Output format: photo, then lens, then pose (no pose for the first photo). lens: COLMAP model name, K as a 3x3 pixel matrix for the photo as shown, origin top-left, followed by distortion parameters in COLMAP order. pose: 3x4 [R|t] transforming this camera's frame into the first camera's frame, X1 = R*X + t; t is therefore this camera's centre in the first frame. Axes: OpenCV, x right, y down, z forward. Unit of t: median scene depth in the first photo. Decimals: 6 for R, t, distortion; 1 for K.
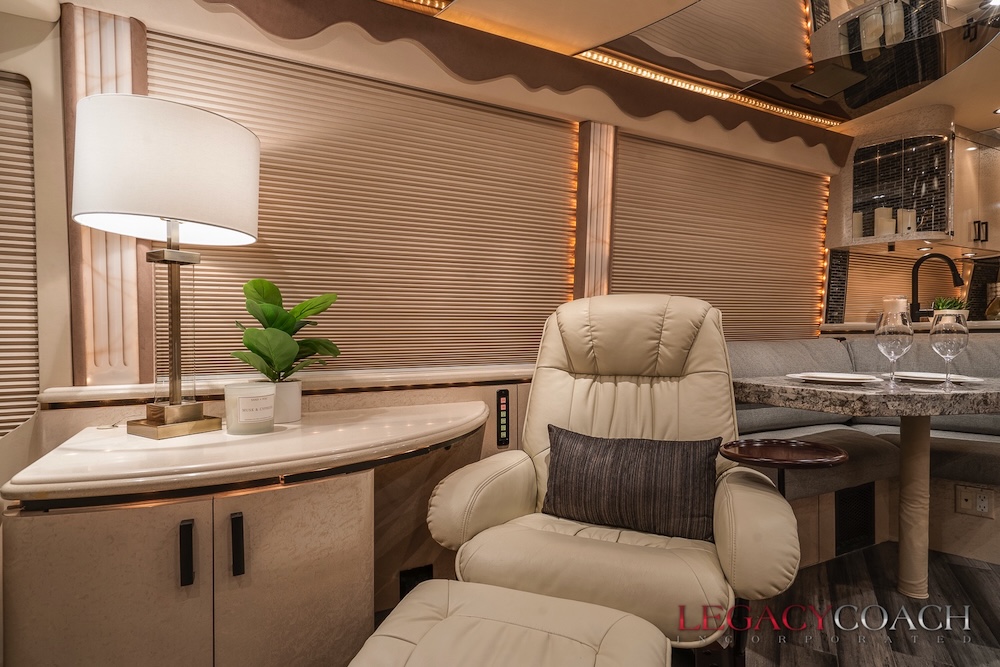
lens RADIAL K [[530.2, 0, 500.2], [0, 530.2, 342.1], [0, 0, 1]] dist [0.002211, 0.000426]
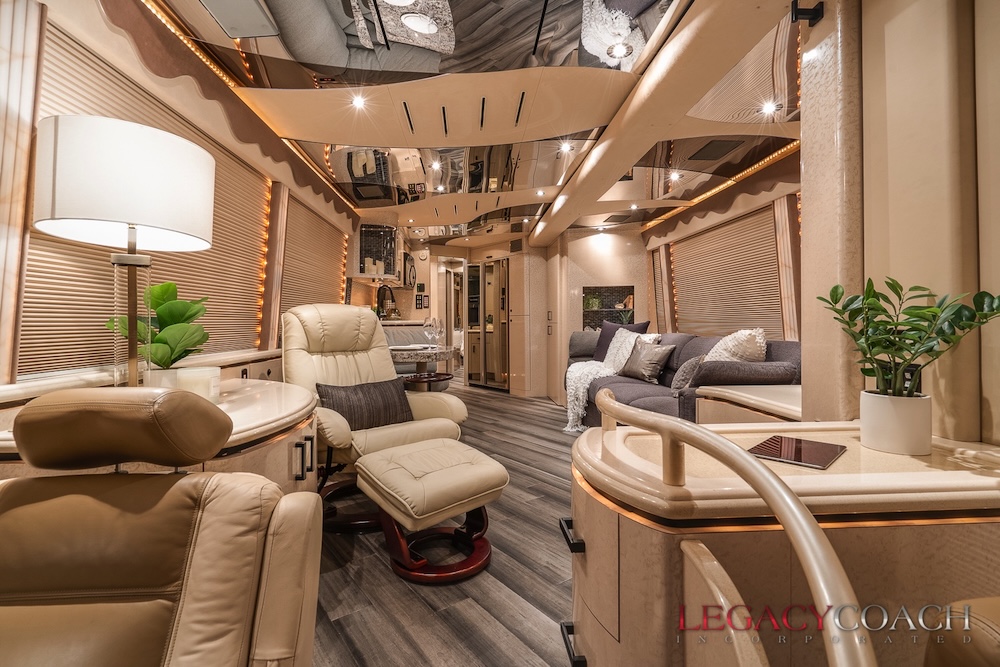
lens RADIAL K [[458.3, 0, 500.7], [0, 458.3, 325.0], [0, 0, 1]] dist [-0.005270, 0.001936]
pose [[0.402388, 0.001303, 0.915468, -0.868356], [0.016735, 0.999821, -0.008779, -0.000753], [-0.915316, 0.018853, 0.402294, -0.073056]]
